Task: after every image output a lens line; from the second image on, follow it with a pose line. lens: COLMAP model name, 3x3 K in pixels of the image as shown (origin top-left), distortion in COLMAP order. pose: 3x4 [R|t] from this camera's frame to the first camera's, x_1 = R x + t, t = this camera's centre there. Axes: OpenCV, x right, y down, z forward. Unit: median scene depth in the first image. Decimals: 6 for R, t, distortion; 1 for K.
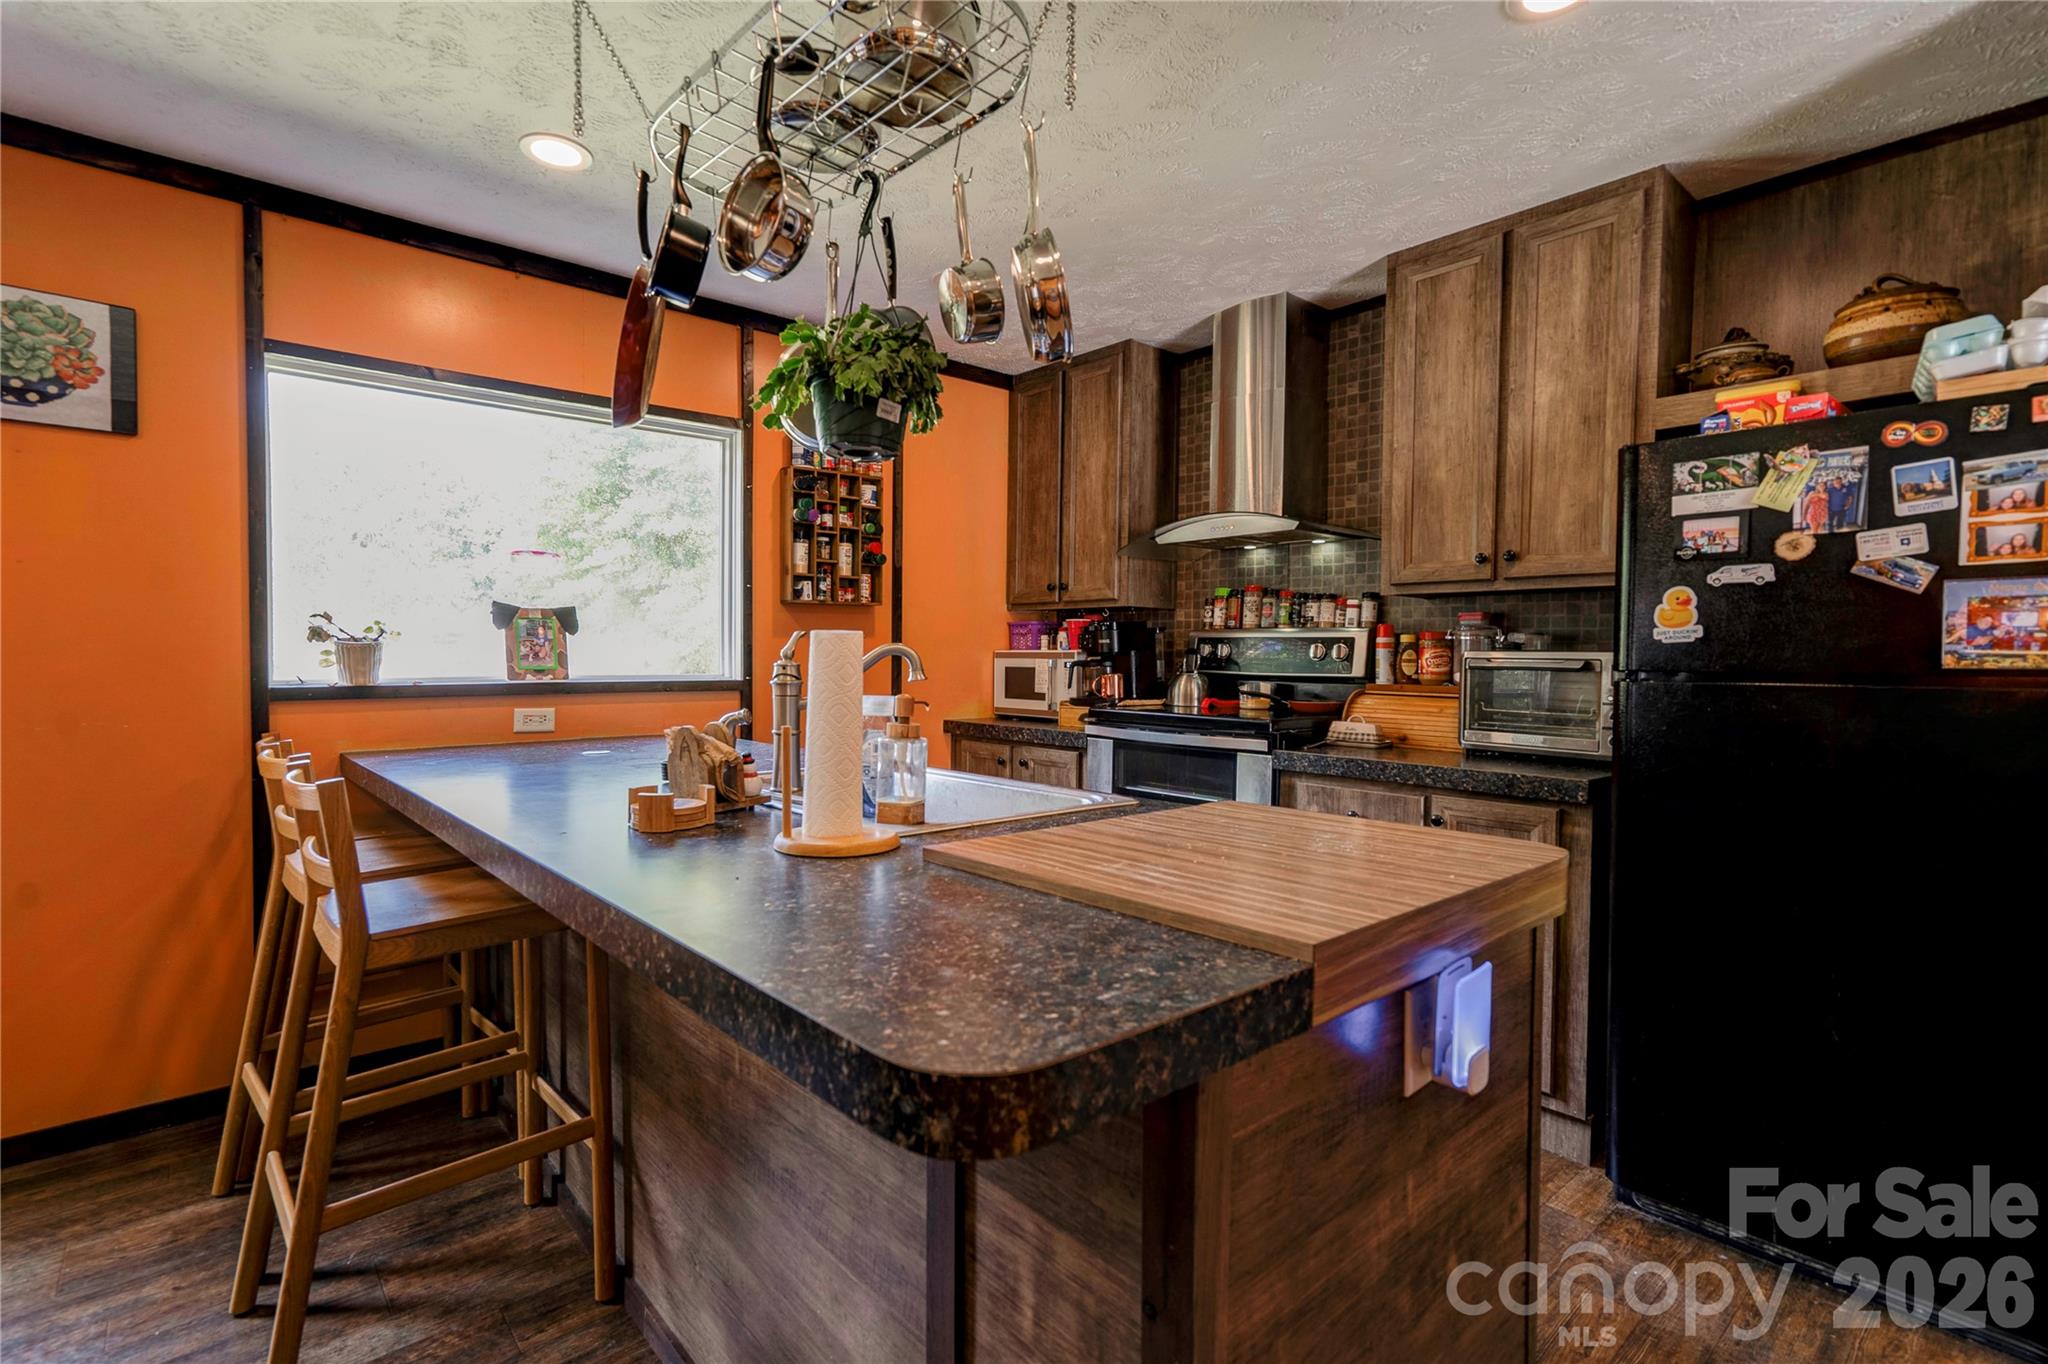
lens RADIAL K [[949.4, 0, 1012.8], [0, 949.4, 677.0], [0, 0, 1]] dist [-0.016909, 0.015210]
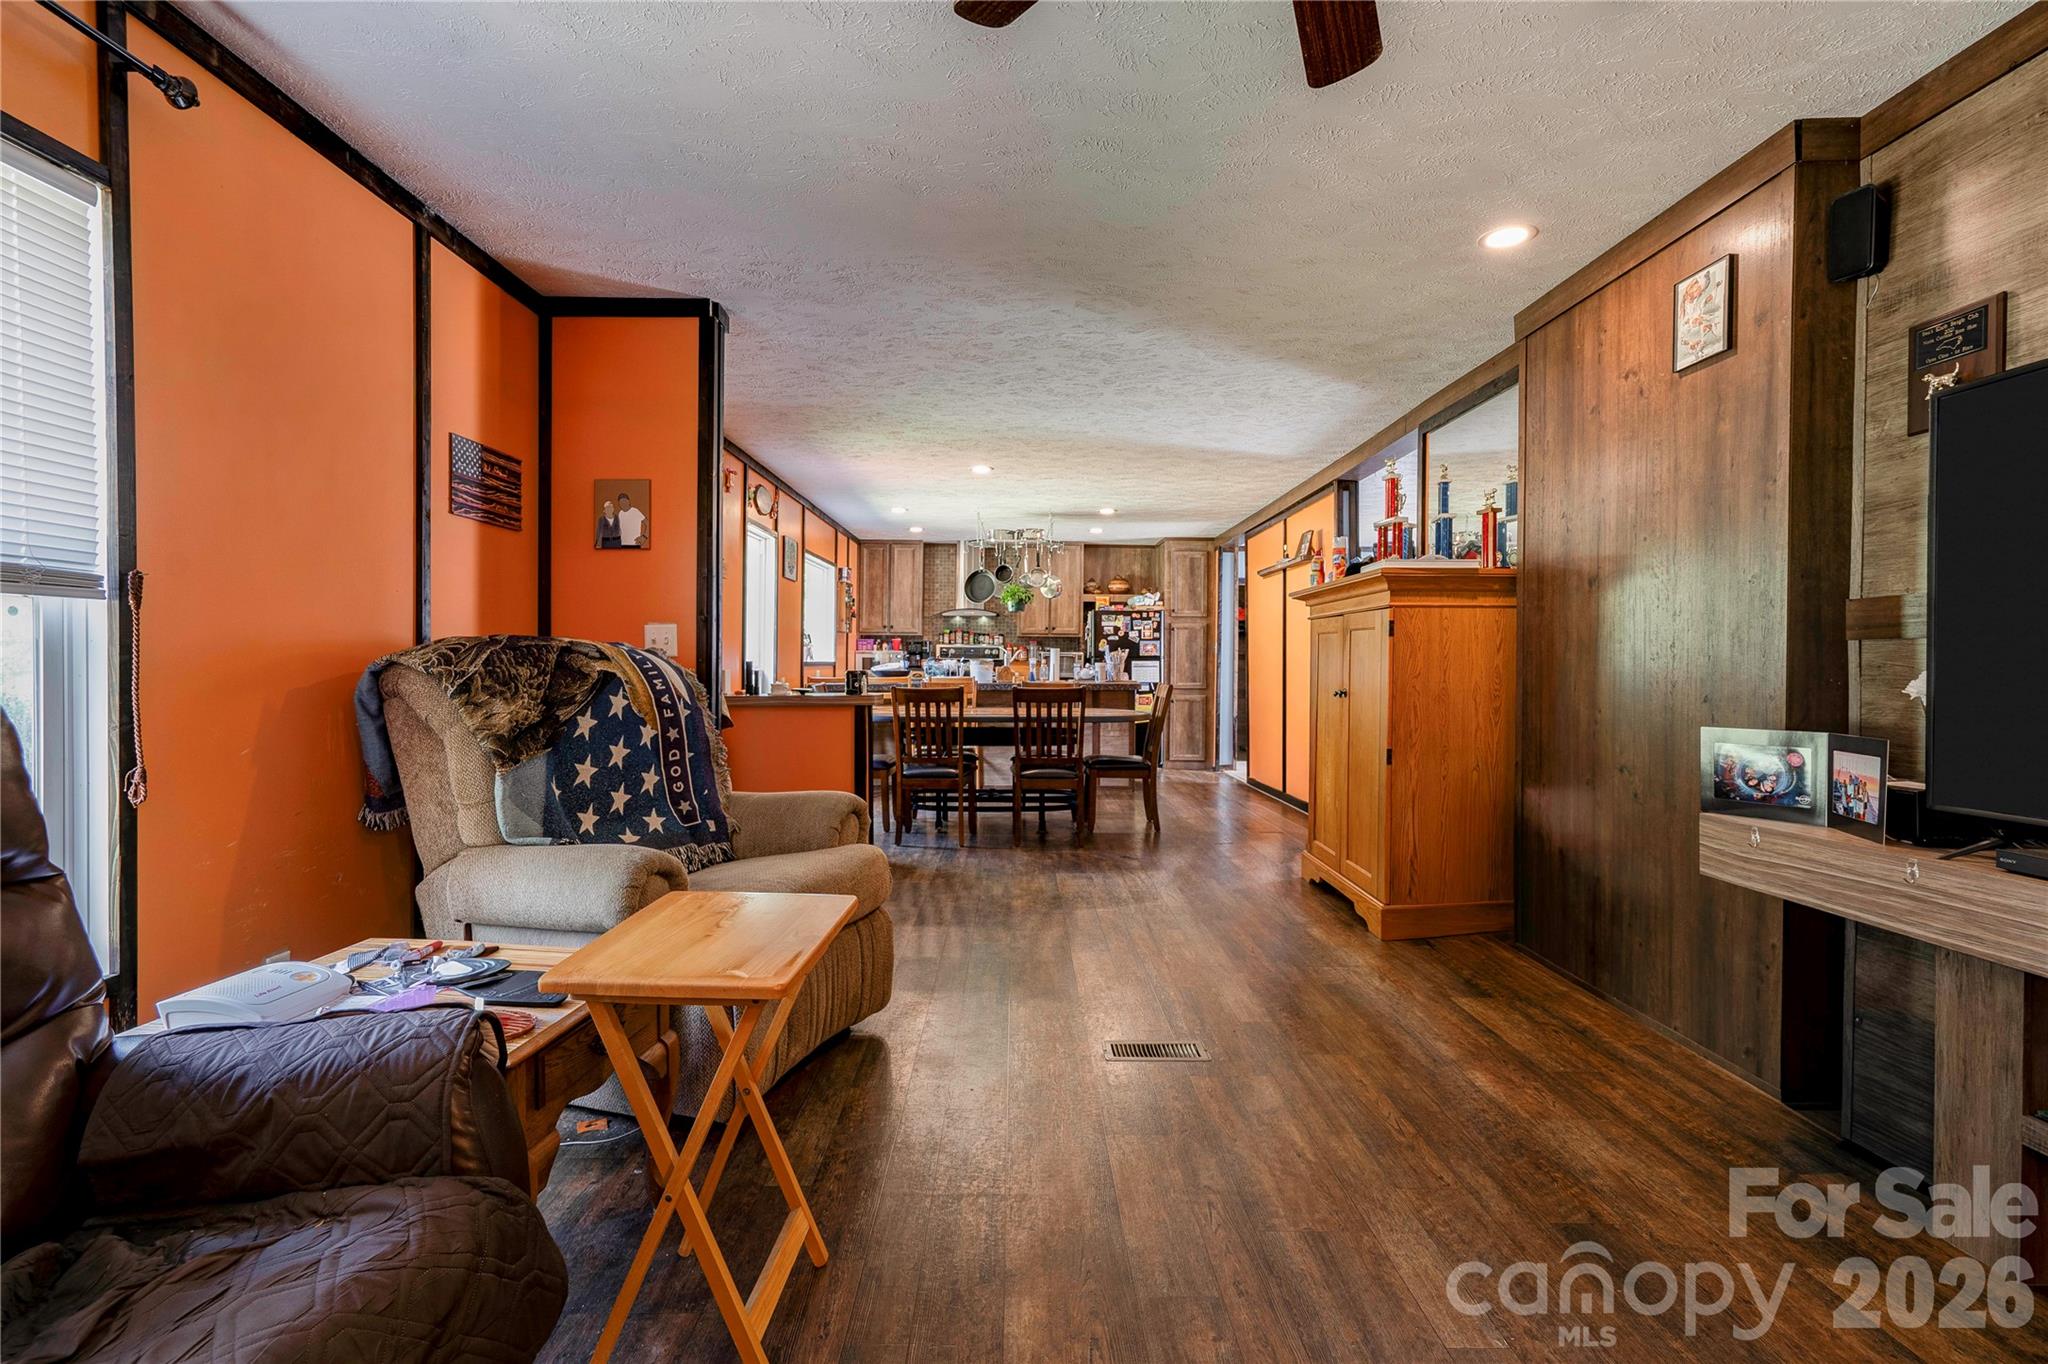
lens RADIAL K [[935.2, 0, 1011.2], [0, 935.2, 674.6], [0, 0, 1]] dist [-0.029551, 0.024442]
pose [[0.666948, -0.012340, 0.745002, -2.337675], [0.013214, 0.999901, 0.004732, 0.042403], [-0.744987, 0.006688, 0.667045, -1.374559]]
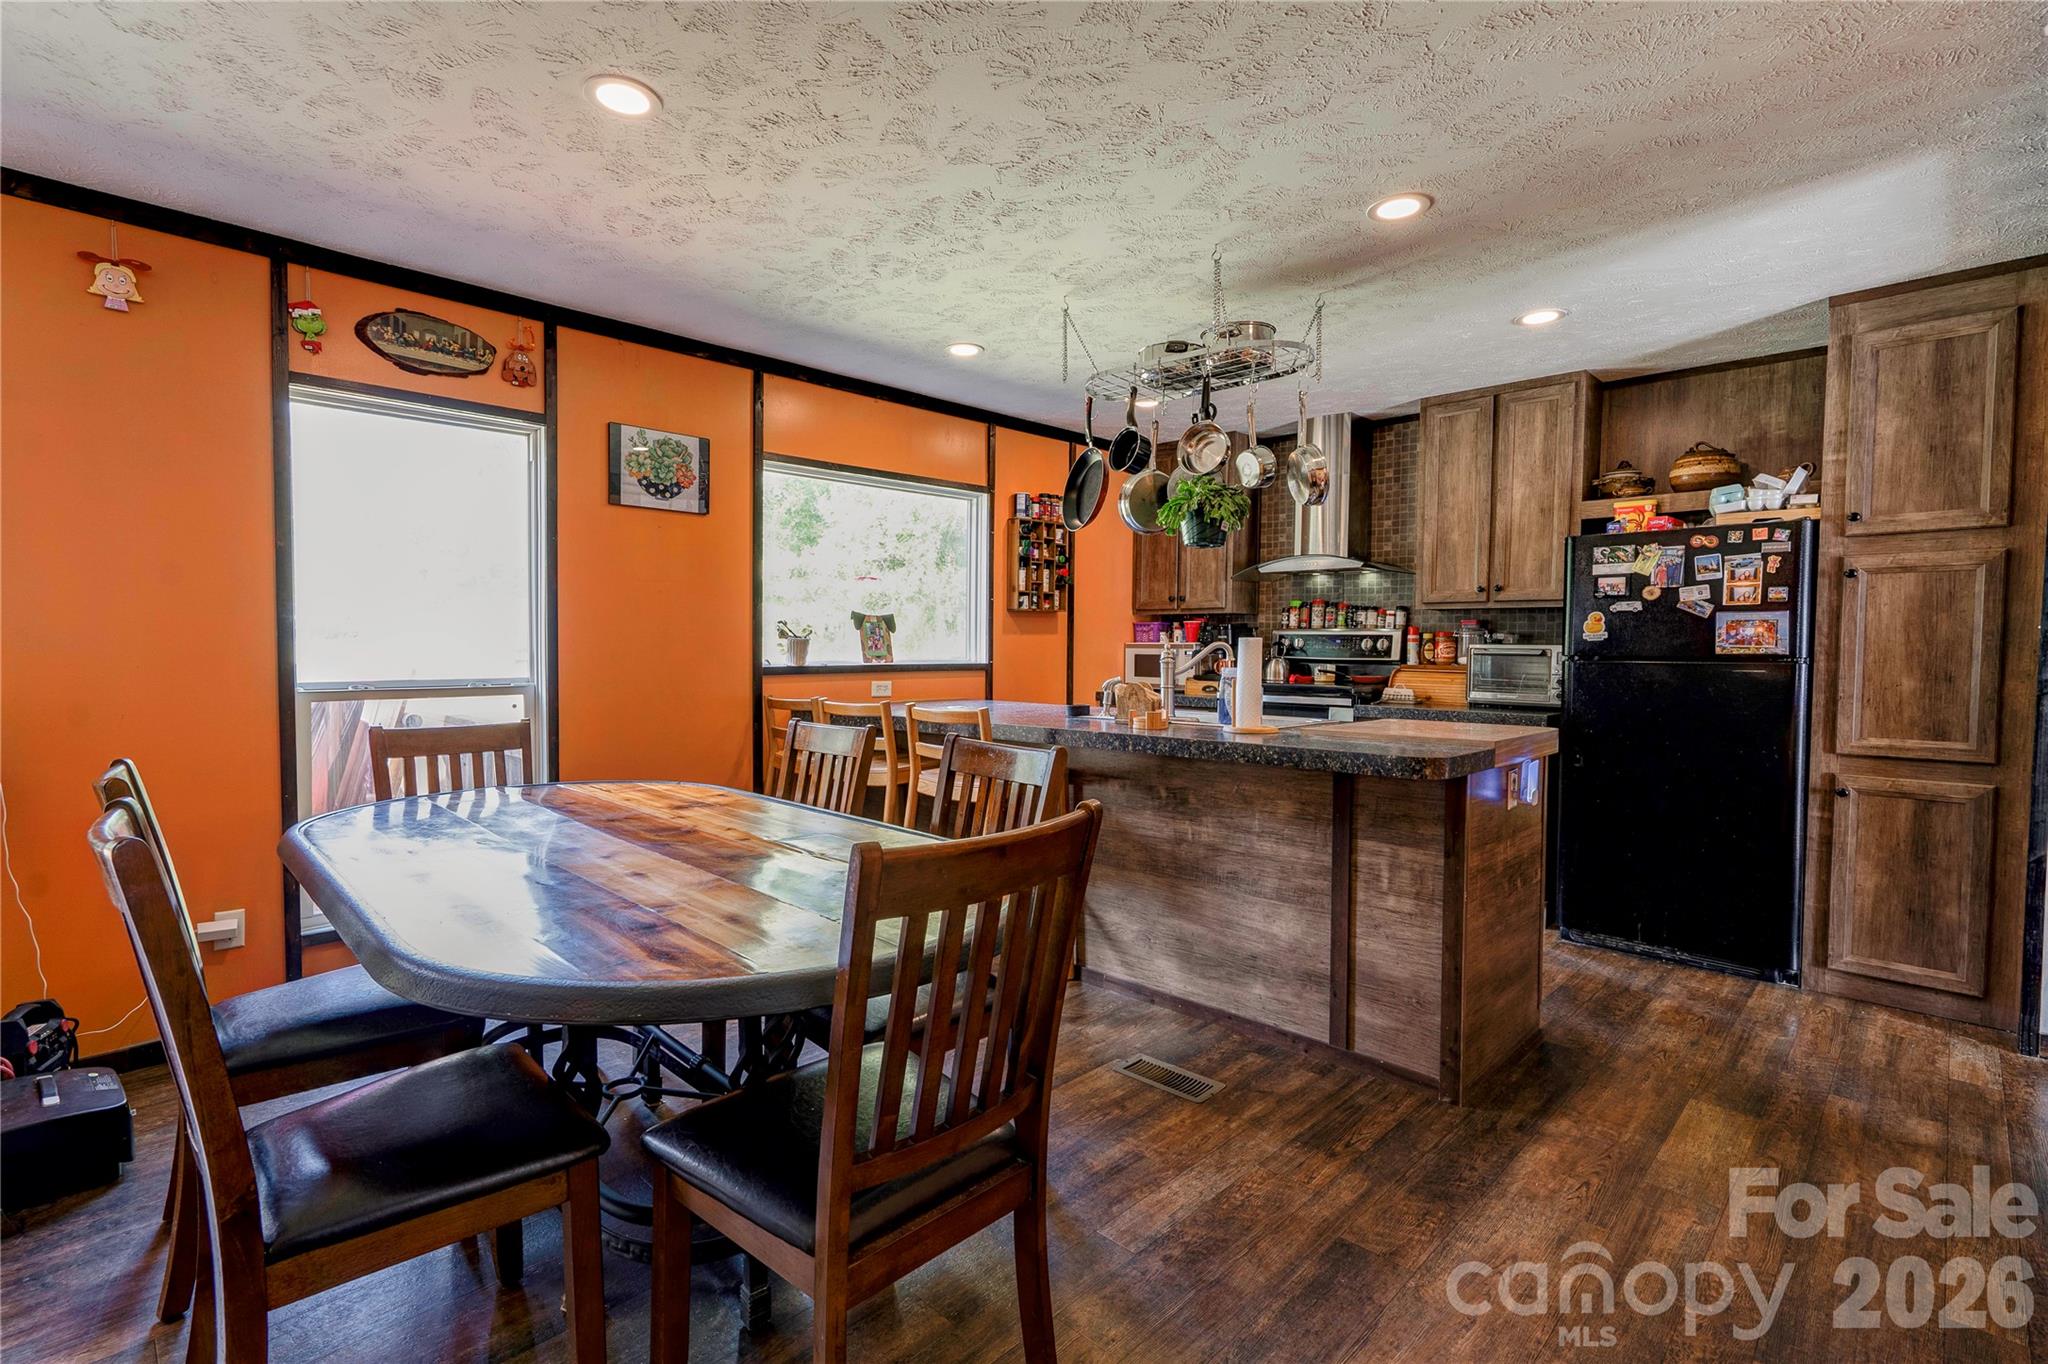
lens RADIAL K [[935.2, 0, 1011.2], [0, 935.2, 674.6], [0, 0, 1]] dist [-0.029551, 0.024442]
pose [[0.997705, -0.002355, 0.067665, -0.425399], [0.001679, 0.999948, 0.010057, 0.007961], [-0.067685, -0.009920, 0.997657, -0.560843]]
